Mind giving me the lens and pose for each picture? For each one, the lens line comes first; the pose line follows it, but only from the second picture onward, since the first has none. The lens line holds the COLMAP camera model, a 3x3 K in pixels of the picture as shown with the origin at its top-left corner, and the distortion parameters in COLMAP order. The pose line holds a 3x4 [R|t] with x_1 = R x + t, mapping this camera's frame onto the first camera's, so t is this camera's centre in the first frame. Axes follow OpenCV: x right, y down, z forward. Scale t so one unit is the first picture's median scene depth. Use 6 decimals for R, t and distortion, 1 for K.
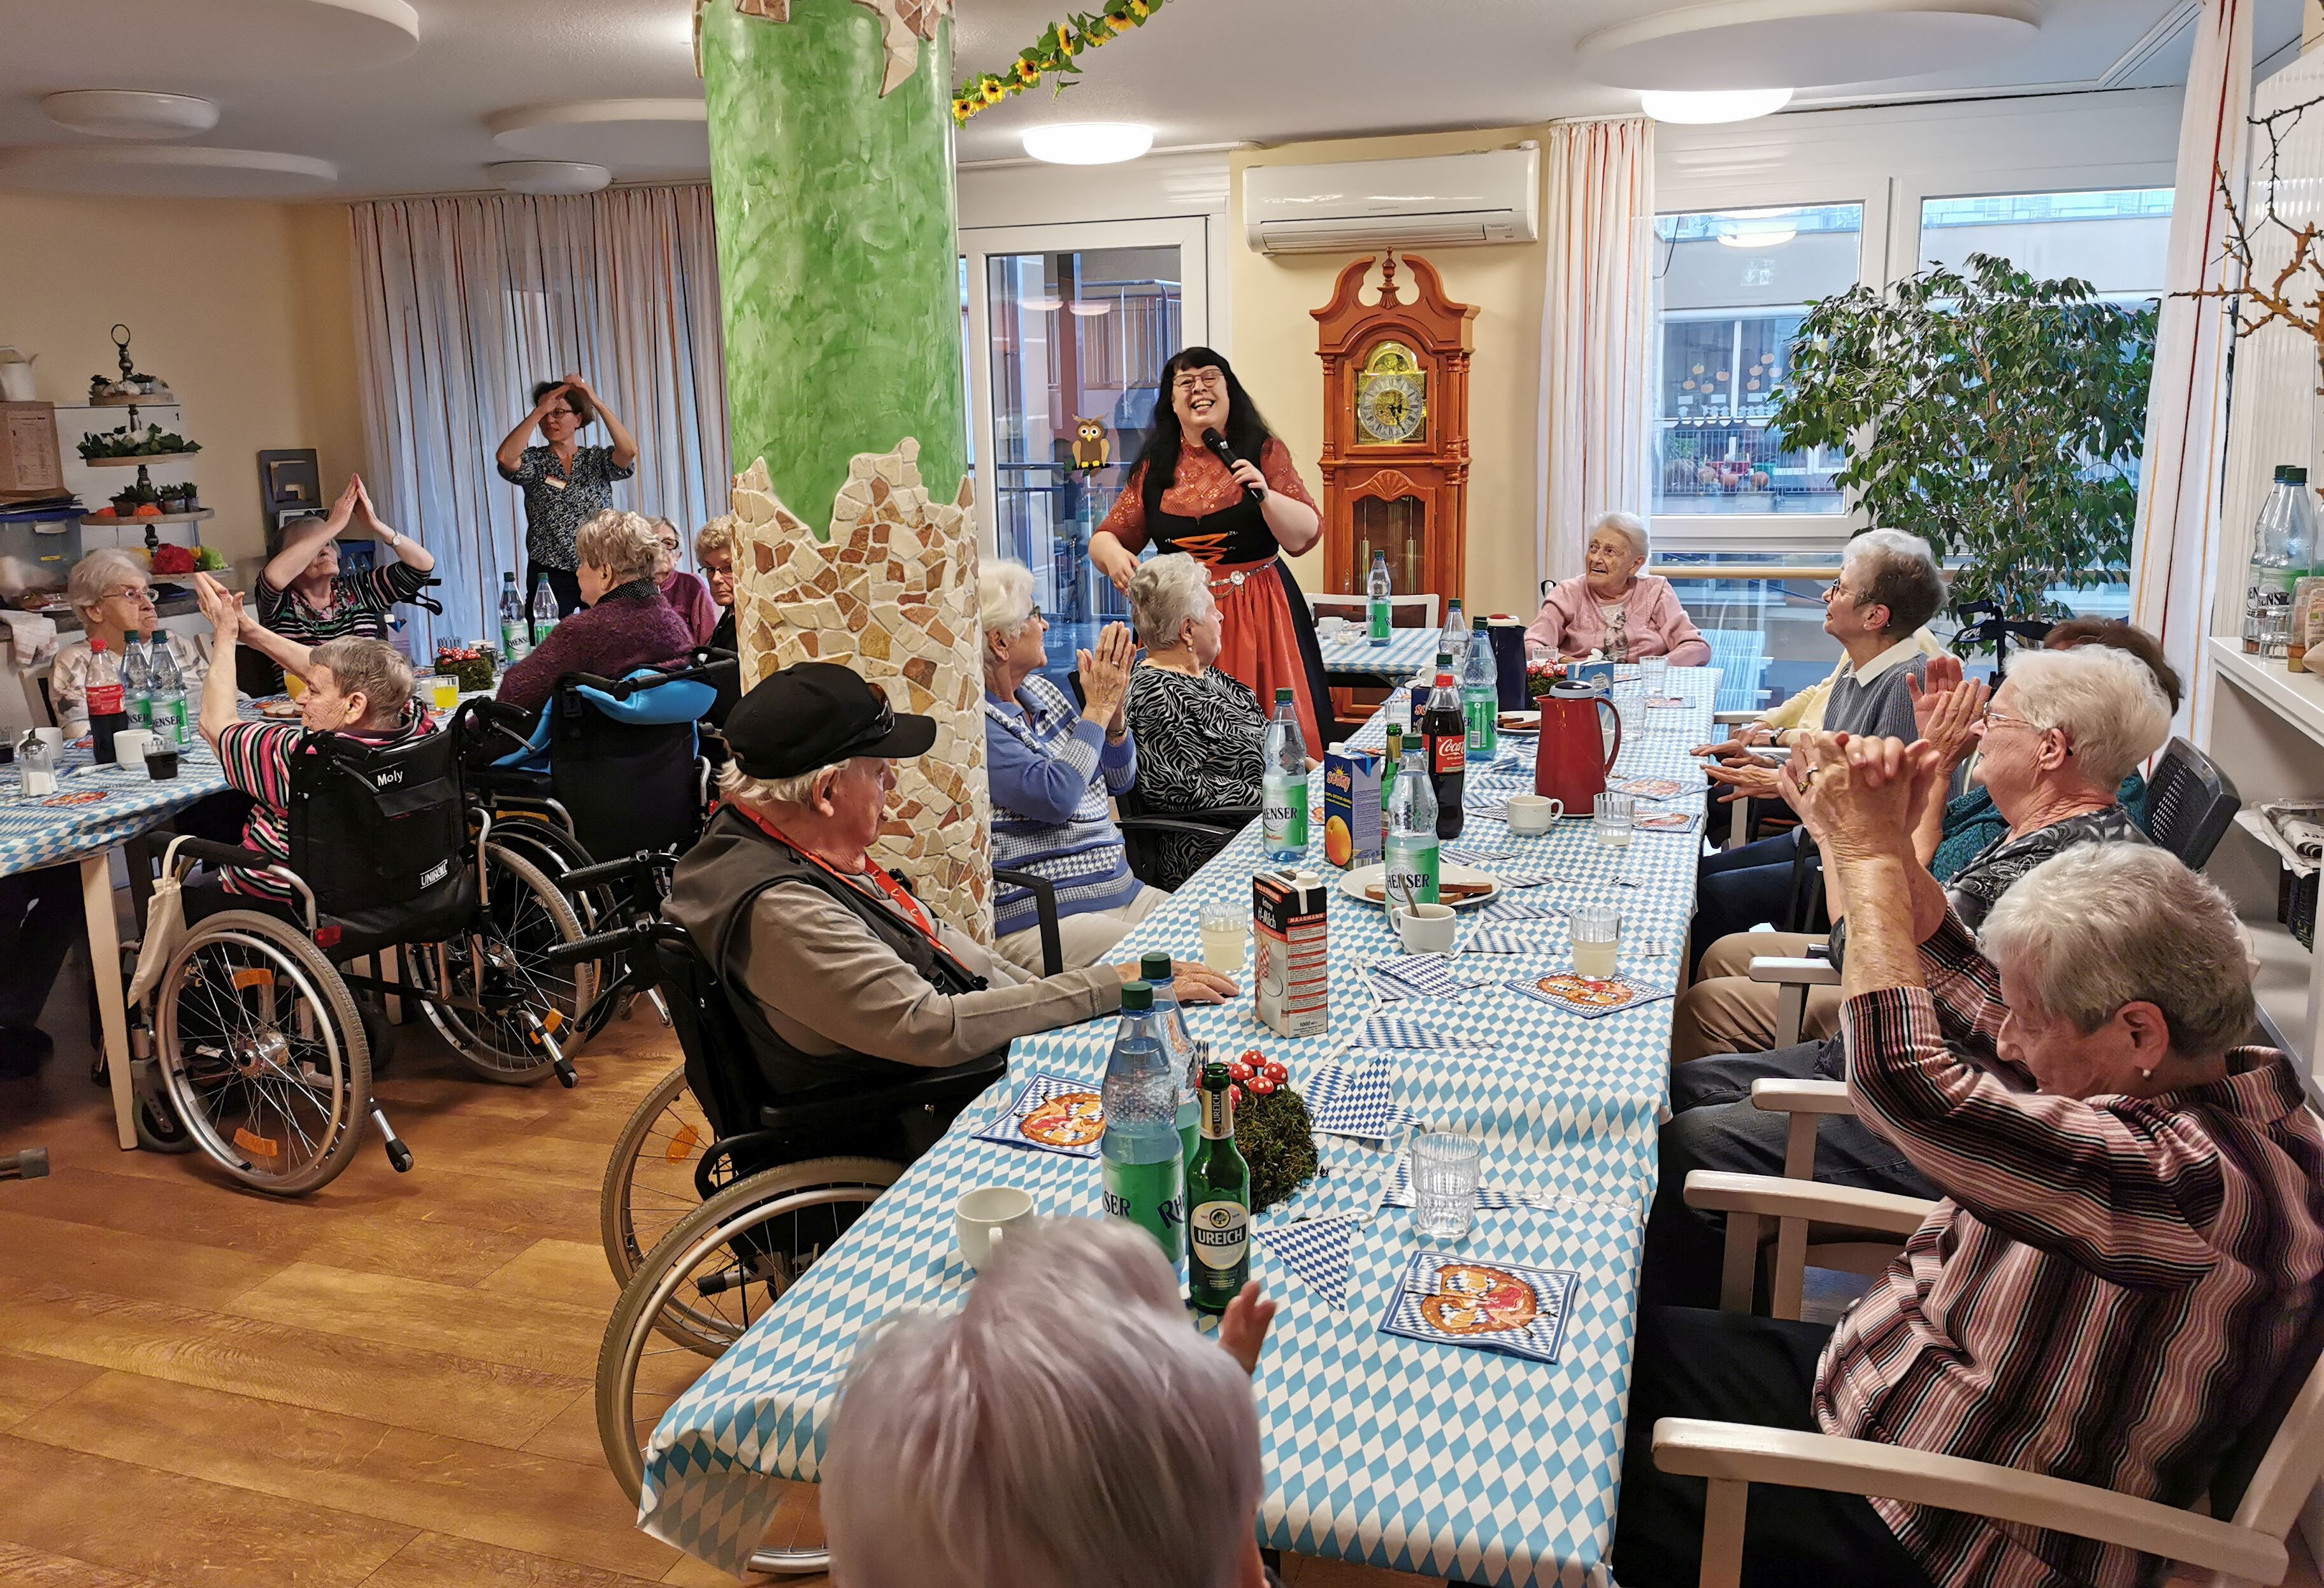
lens RADIAL K [[2227.2, 0, 1146.4], [0, 2227.2, 846.3], [0, 0, 1]] dist [0.040228, -0.095756]
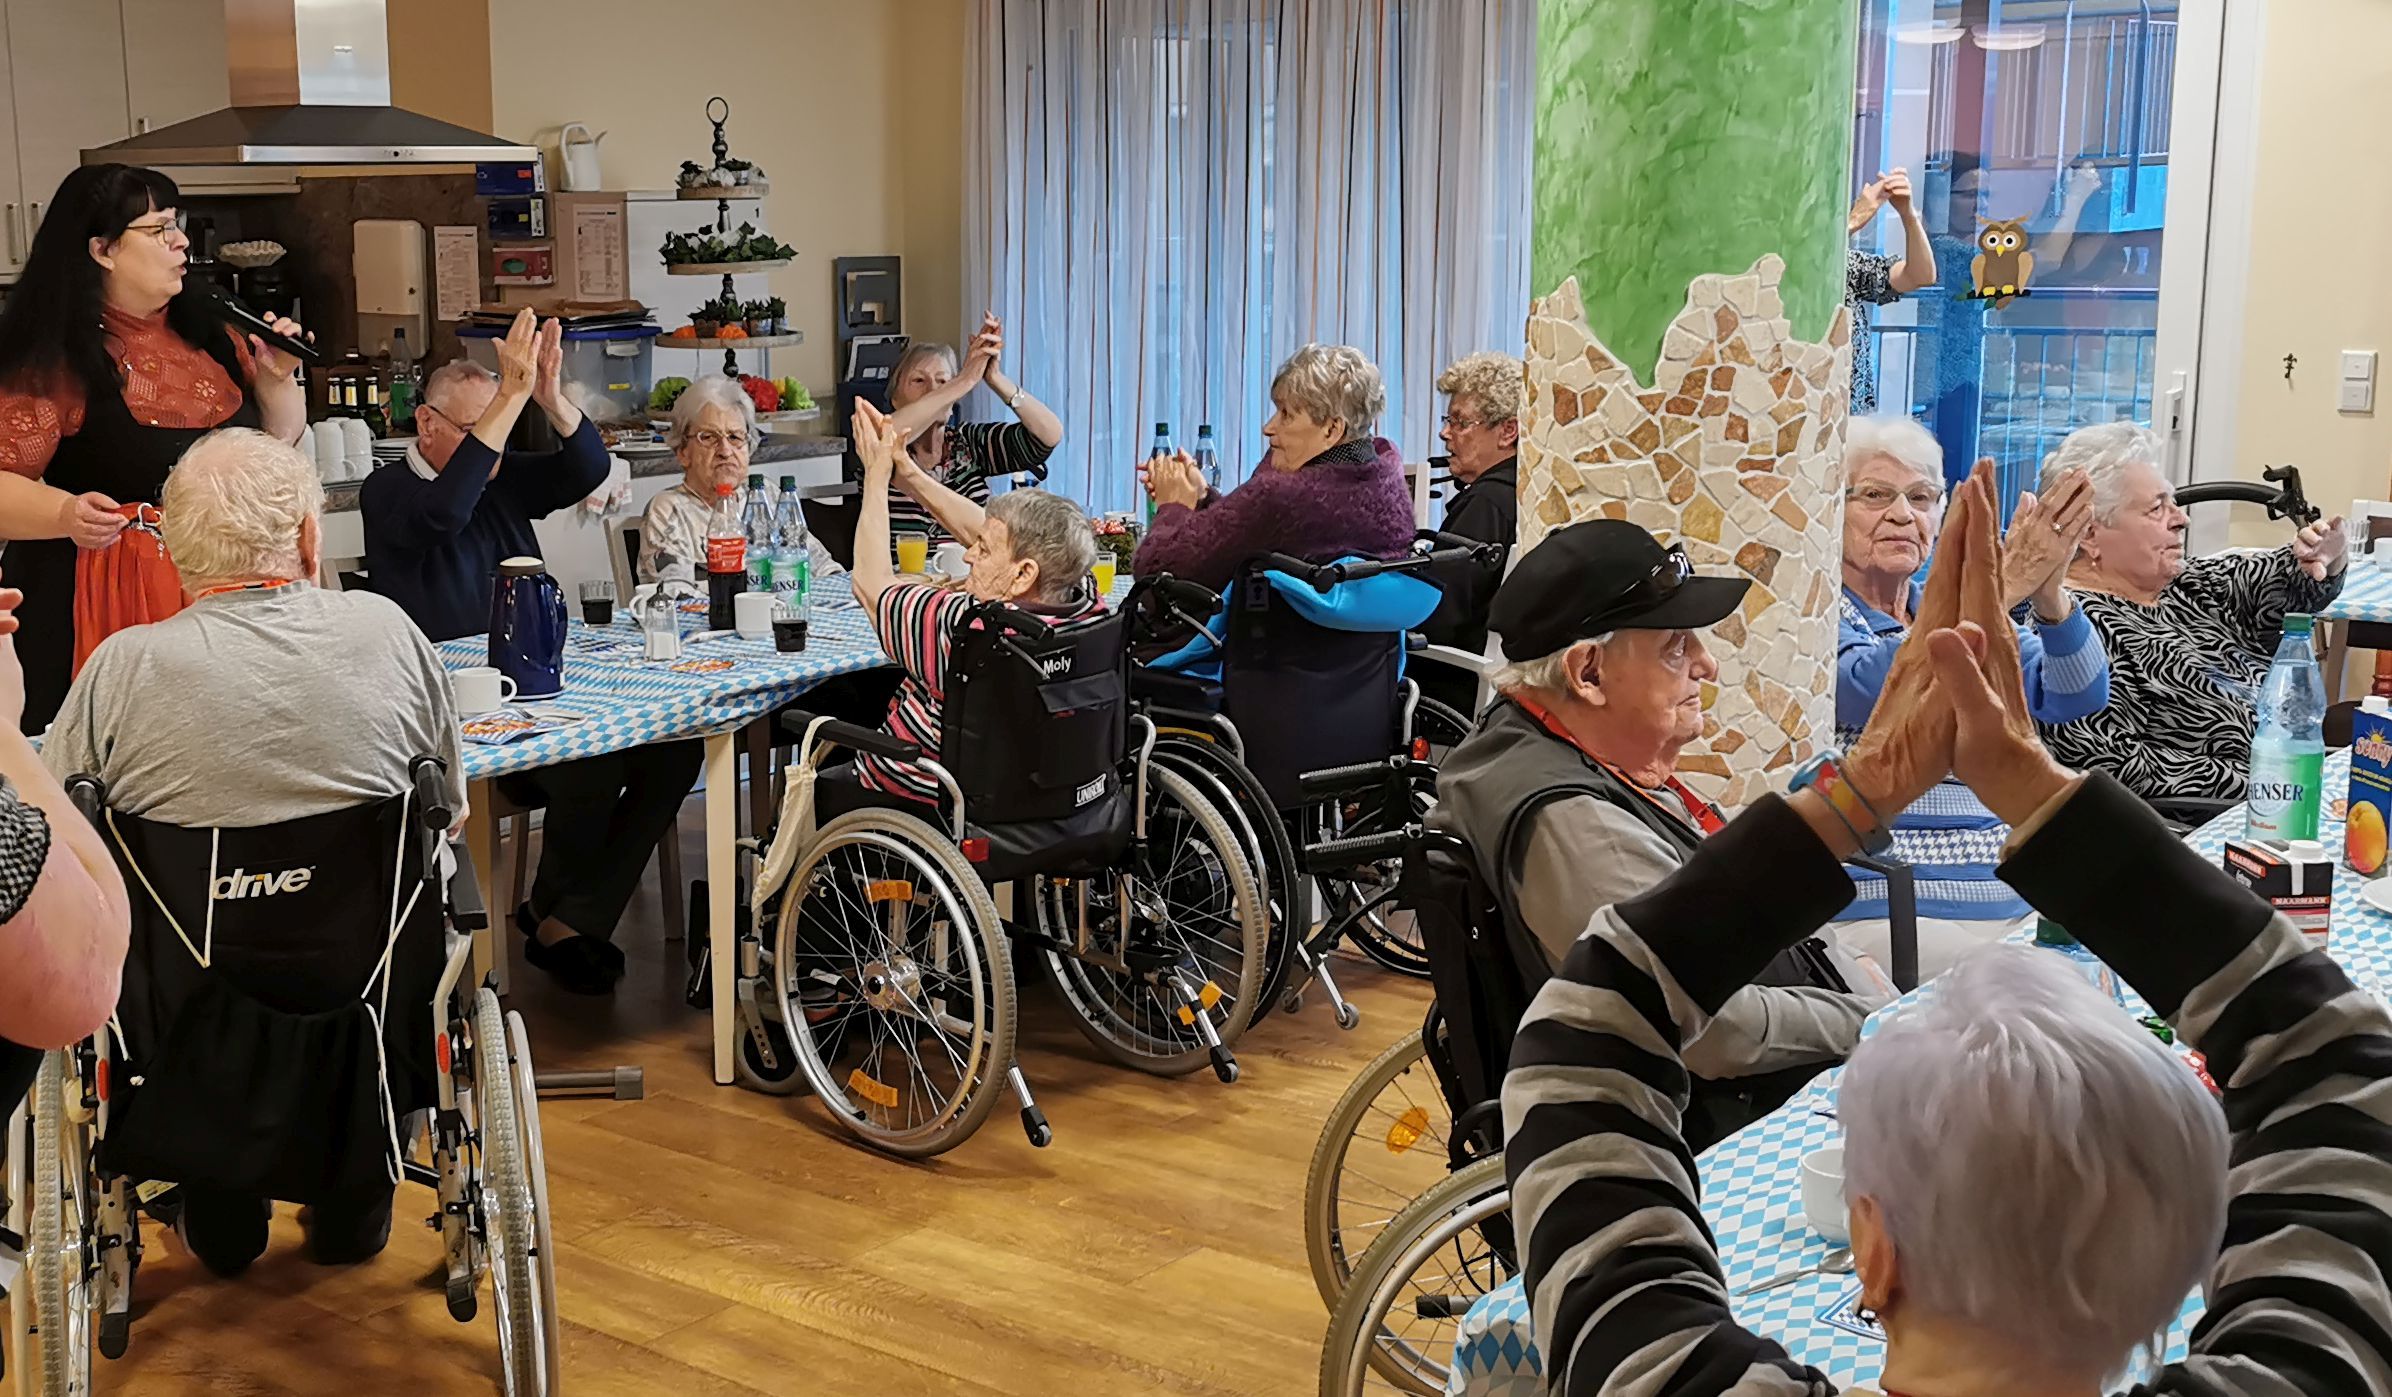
lens RADIAL K [[2531.3, 0, 1043.3], [0, 2531.3, 683.7], [0, 0, 1]] dist [0.049786, 0.001830]
pose [[0.923059, 0.076357, -0.377004, 0.004630], [-0.081813, 0.996647, 0.001547, -0.024345], [0.375858, 0.029416, 0.926210, 0.143198]]
